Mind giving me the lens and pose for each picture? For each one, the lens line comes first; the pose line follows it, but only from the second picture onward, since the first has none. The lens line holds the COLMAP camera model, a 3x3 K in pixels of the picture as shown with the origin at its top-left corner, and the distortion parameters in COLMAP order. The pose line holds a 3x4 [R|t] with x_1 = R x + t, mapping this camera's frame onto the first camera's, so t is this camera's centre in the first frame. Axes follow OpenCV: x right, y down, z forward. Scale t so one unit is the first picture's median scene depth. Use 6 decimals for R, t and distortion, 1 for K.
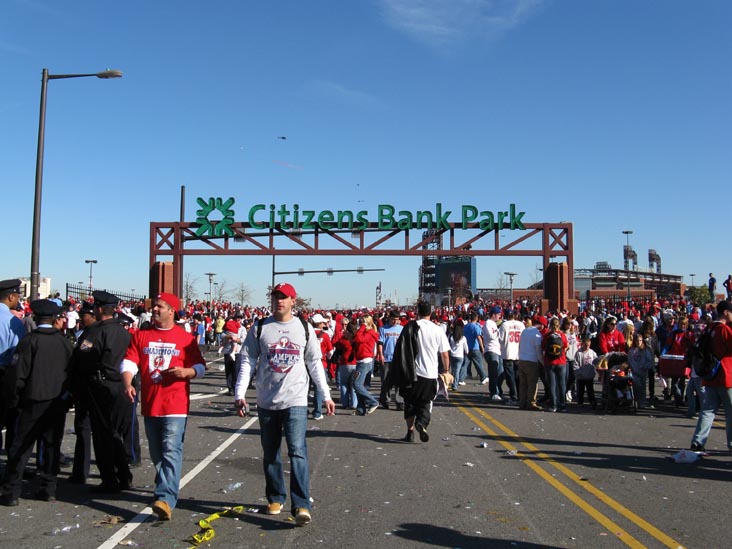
lens RADIAL K [[779.8, 0, 366.0], [0, 779.8, 274.5], [0, 0, 1]] dist [-0.189091, 0.207786]
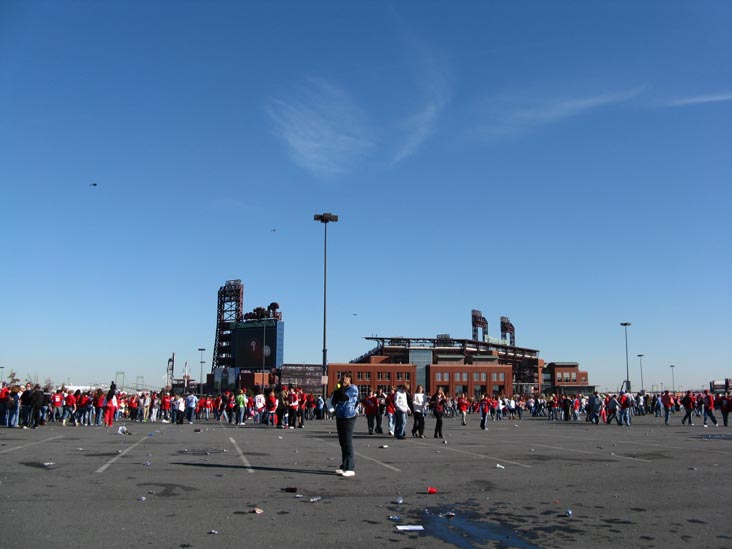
lens RADIAL K [[751.3, 0, 366.0], [0, 751.3, 274.5], [0, 0, 1]] dist [-0.210485, 0.213747]
pose [[0.979151, 0.036635, 0.199803, 0.069337], [-0.014788, 0.993848, -0.109760, 0.012319], [-0.202595, 0.104517, 0.973669, 0.251651]]
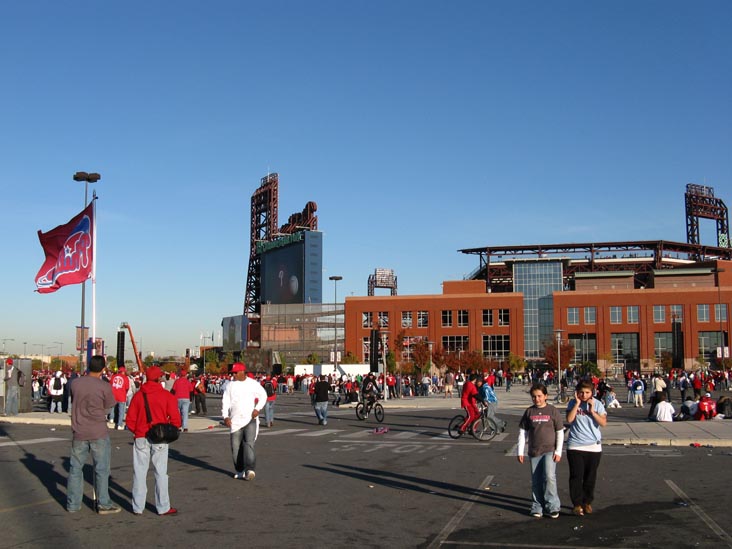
lens RADIAL K [[827.6, 0, 366.0], [0, 827.6, 274.5], [0, 0, 1]] dist [-0.080620, 0.008578]
pose [[0.970239, -0.033389, -0.239838, 0.269104], [0.019416, 0.997986, -0.060388, 0.030526], [0.241371, 0.053934, 0.968933, 0.538136]]
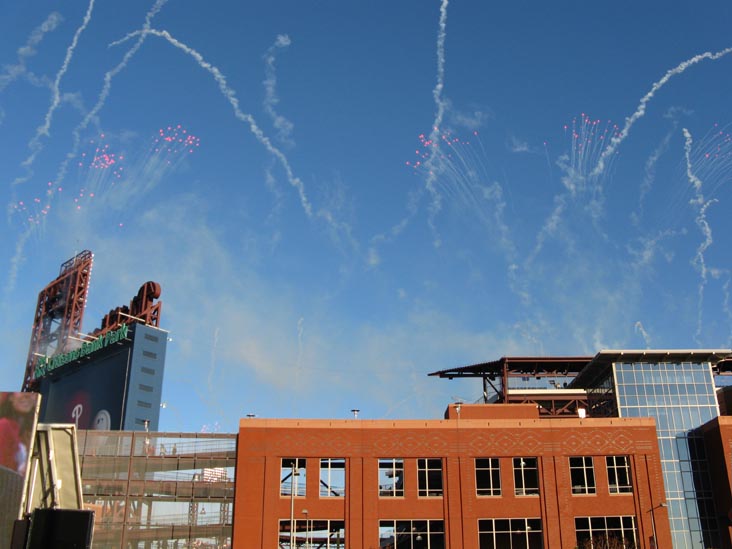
lens RADIAL K [[779.8, 0, 366.0], [0, 779.8, 274.5], [0, 0, 1]] dist [-0.189091, 0.207786]
pose [[0.999693, 0.005259, 0.024205, 0.189876], [0.003786, 0.933264, -0.359171, 0.044452], [-0.024479, 0.359153, 0.932958, 0.754603]]
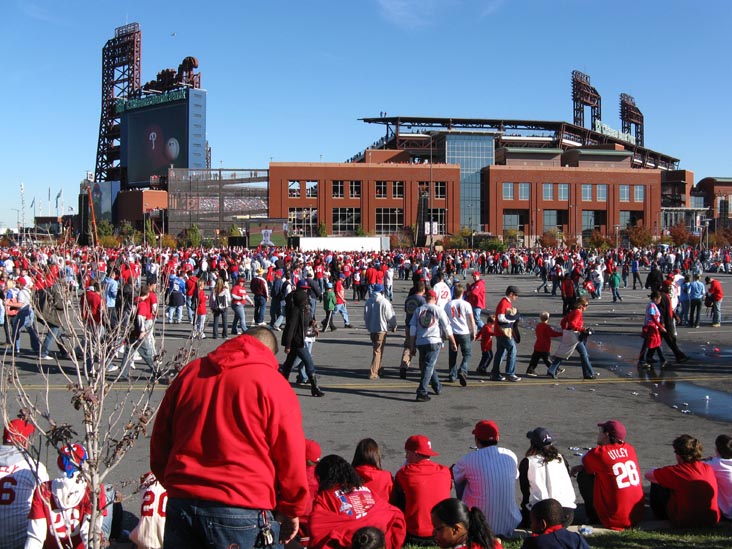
lens RADIAL K [[761.7, 0, 374.4], [0, 761.7, 272.0], [0, 0, 1]] dist [-0.199500, 0.205471]
pose [[0.992327, -0.005622, 0.123515, 0.174152], [-0.006422, 0.995274, 0.096896, 0.032204], [-0.123476, -0.096946, 0.987601, 0.586515]]
